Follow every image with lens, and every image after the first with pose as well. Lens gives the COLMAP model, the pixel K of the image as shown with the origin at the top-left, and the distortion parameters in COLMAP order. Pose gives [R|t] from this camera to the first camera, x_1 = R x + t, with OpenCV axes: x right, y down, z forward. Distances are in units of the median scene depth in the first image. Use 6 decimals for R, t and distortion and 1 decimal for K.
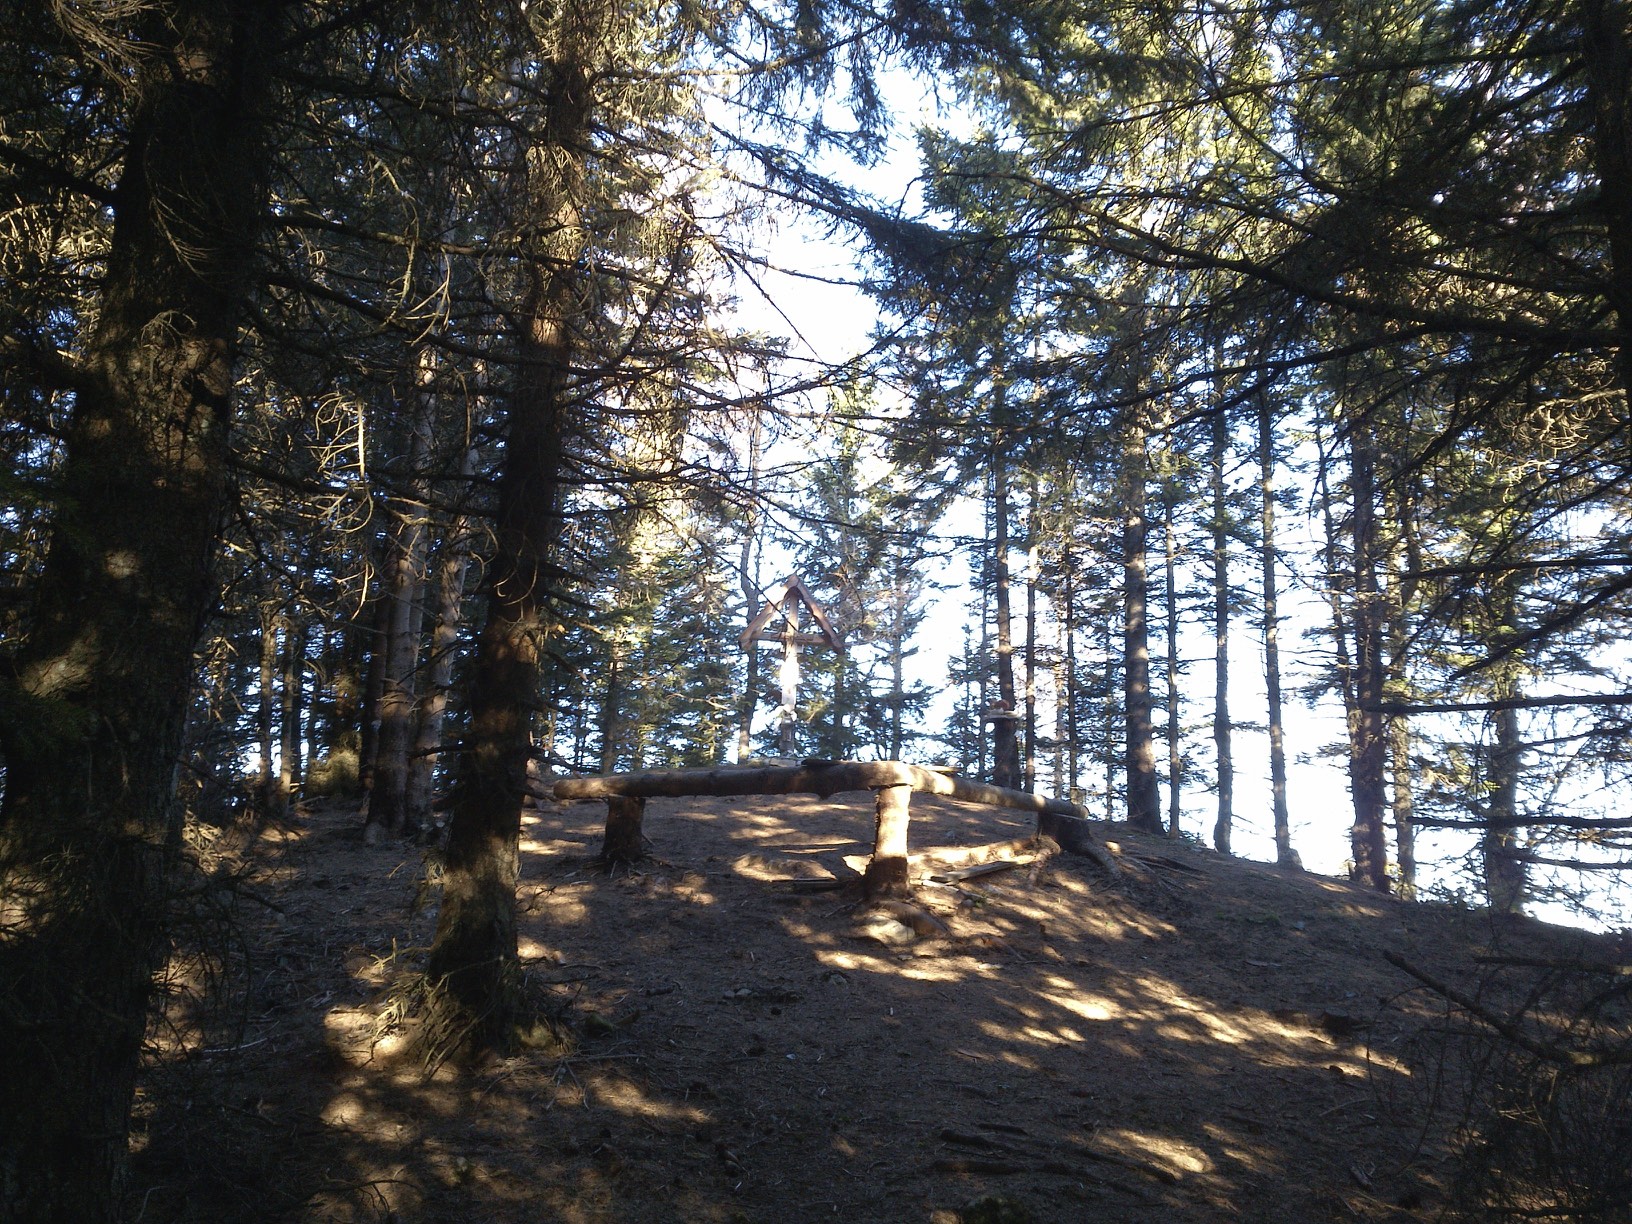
lens RADIAL K [[1393.7, 0, 816.0], [0, 1393.7, 612.0], [0, 0, 1]] dist [-0.011439, -0.000160]
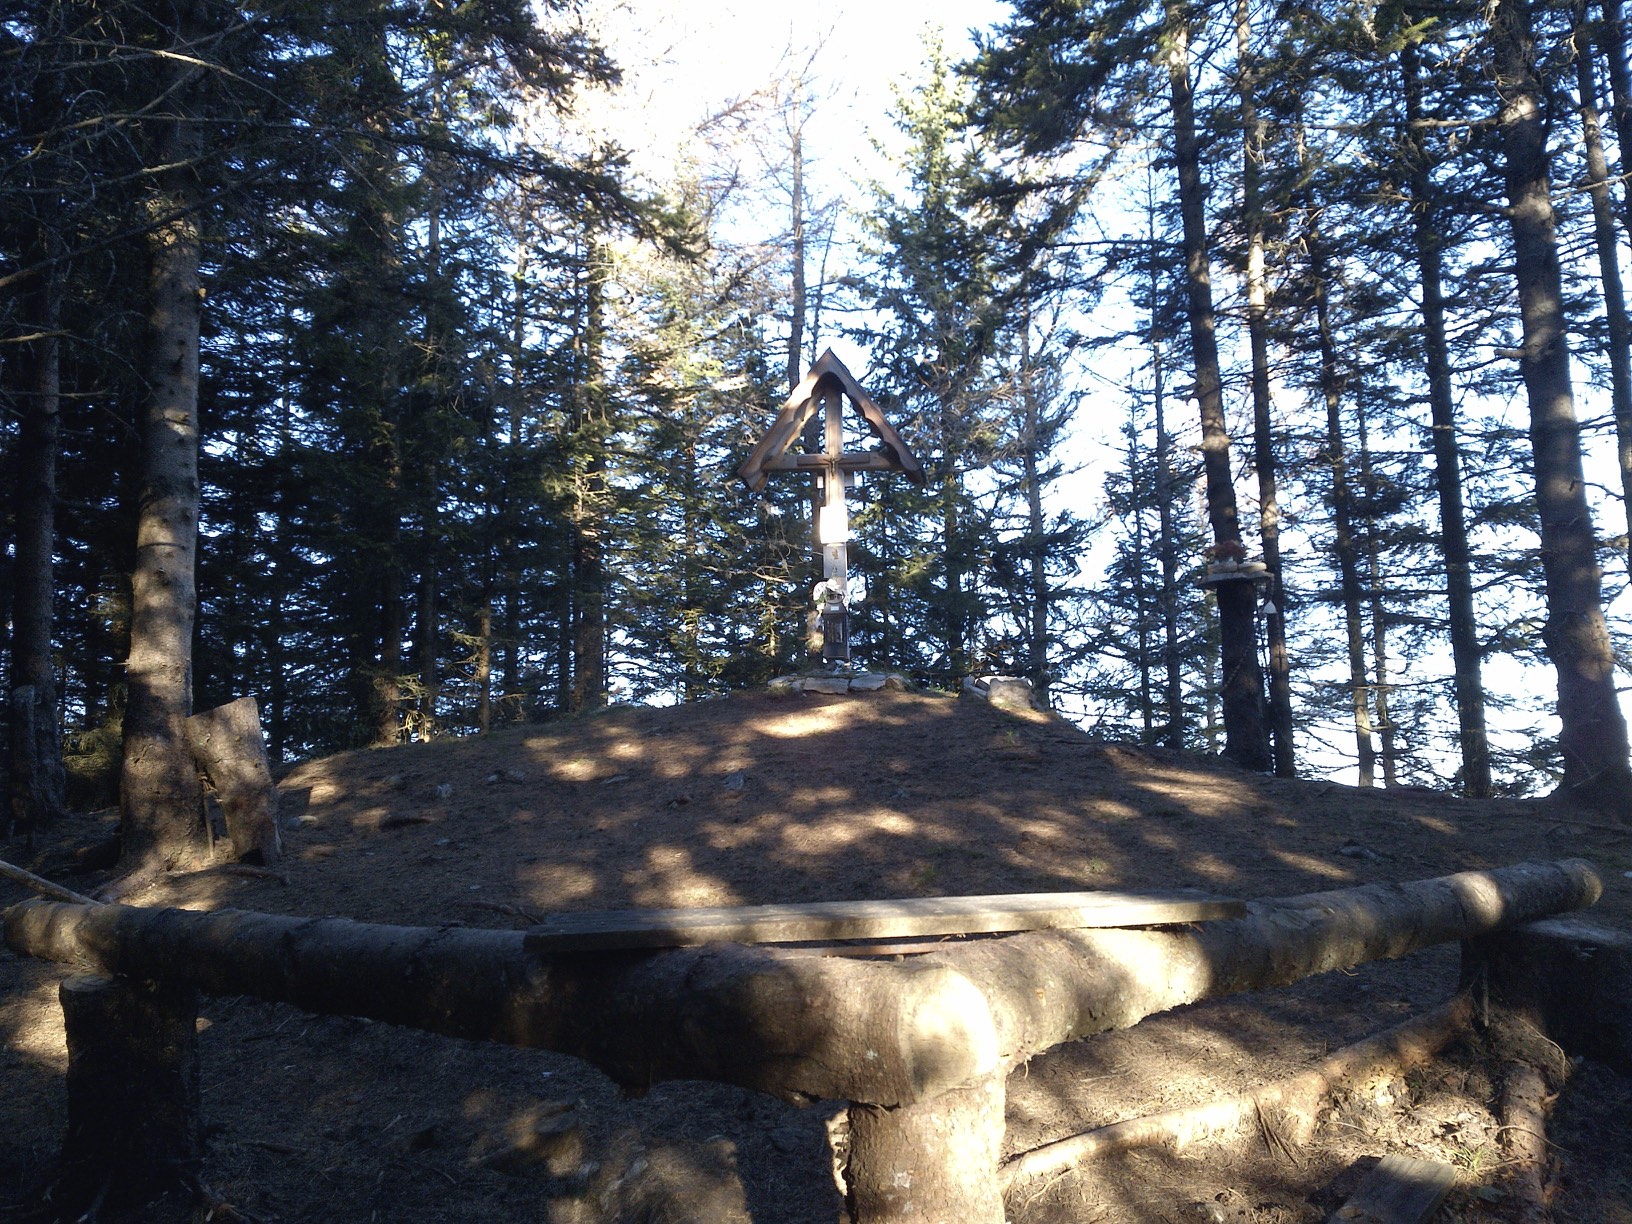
lens RADIAL K [[1393.7, 0, 816.0], [0, 1393.7, 612.0], [0, 0, 1]] dist [-0.011439, -0.000160]
pose [[0.990122, -0.083534, -0.112606, 0.025785], [0.095370, 0.989975, 0.104184, 0.013821], [0.102774, -0.113894, 0.988163, 0.305125]]
